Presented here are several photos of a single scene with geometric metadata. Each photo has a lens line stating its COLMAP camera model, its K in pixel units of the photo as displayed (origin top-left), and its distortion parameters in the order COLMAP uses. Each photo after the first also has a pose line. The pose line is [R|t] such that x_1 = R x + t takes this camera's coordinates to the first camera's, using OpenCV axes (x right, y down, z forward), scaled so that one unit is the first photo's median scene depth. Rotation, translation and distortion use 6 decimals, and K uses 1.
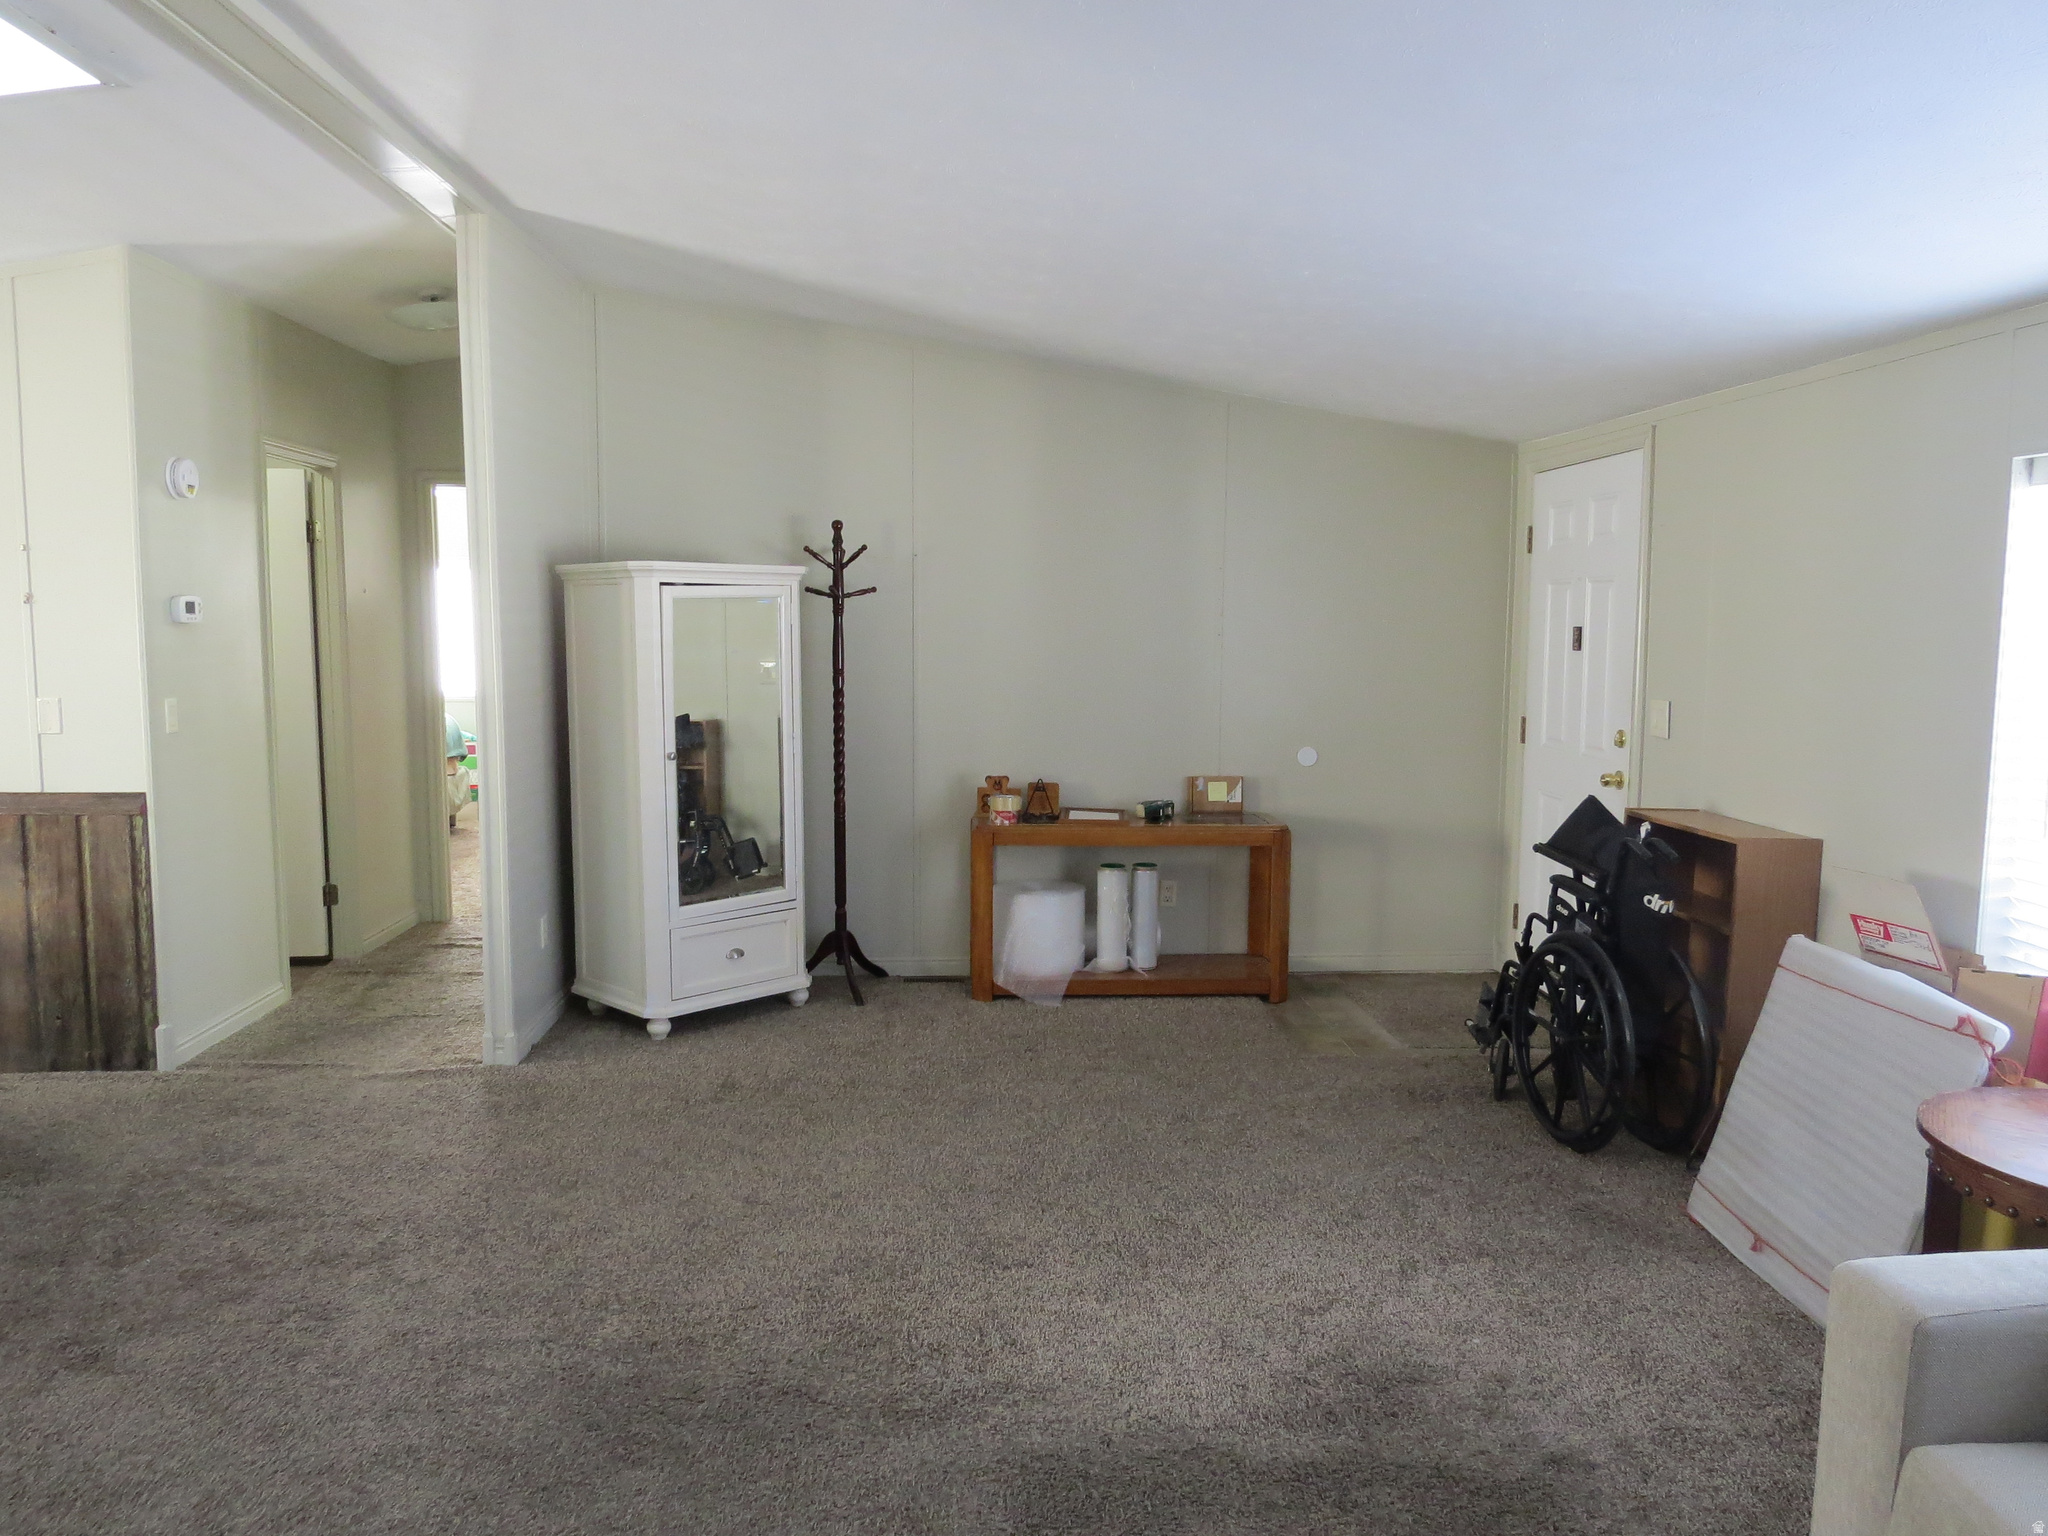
lens RADIAL K [[1446.3, 0, 1024.0], [0, 1446.3, 768.0], [0, 0, 1]] dist [-0.031398, 0.007926]
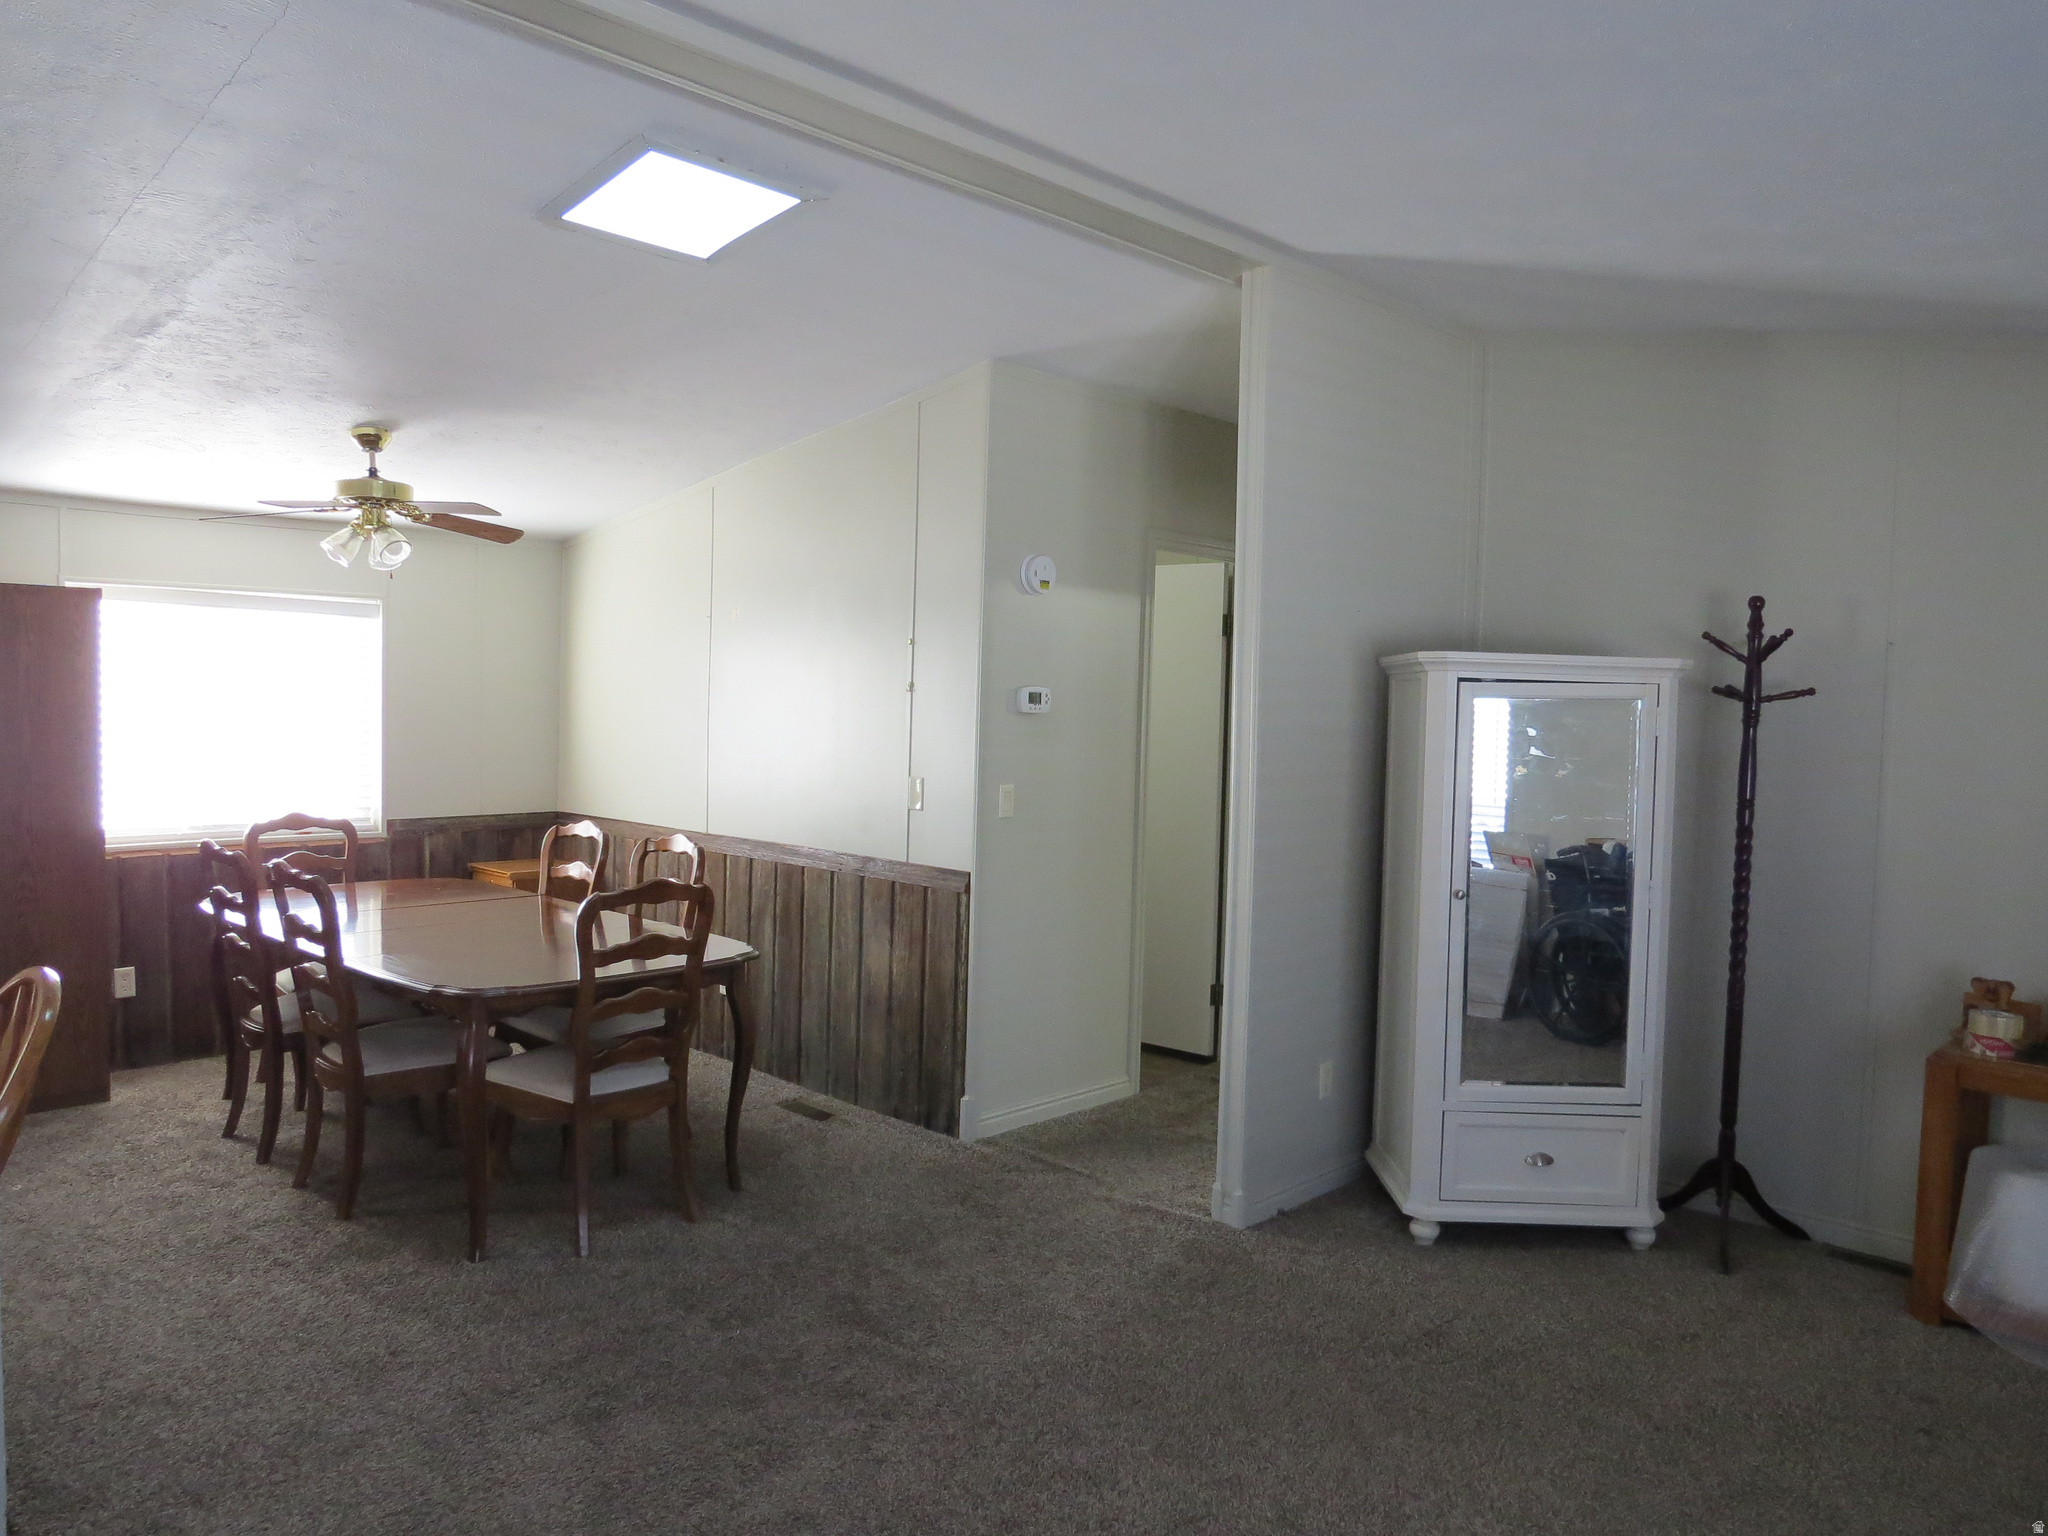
lens RADIAL K [[1446.3, 0, 1024.0], [0, 1446.3, 768.0], [0, 0, 1]] dist [-0.031398, 0.007926]
pose [[0.680116, 0.049595, -0.731425, 0.178061], [-0.100640, 0.994579, -0.026142, -0.033887], [0.726164, 0.091390, 0.681421, 0.286884]]
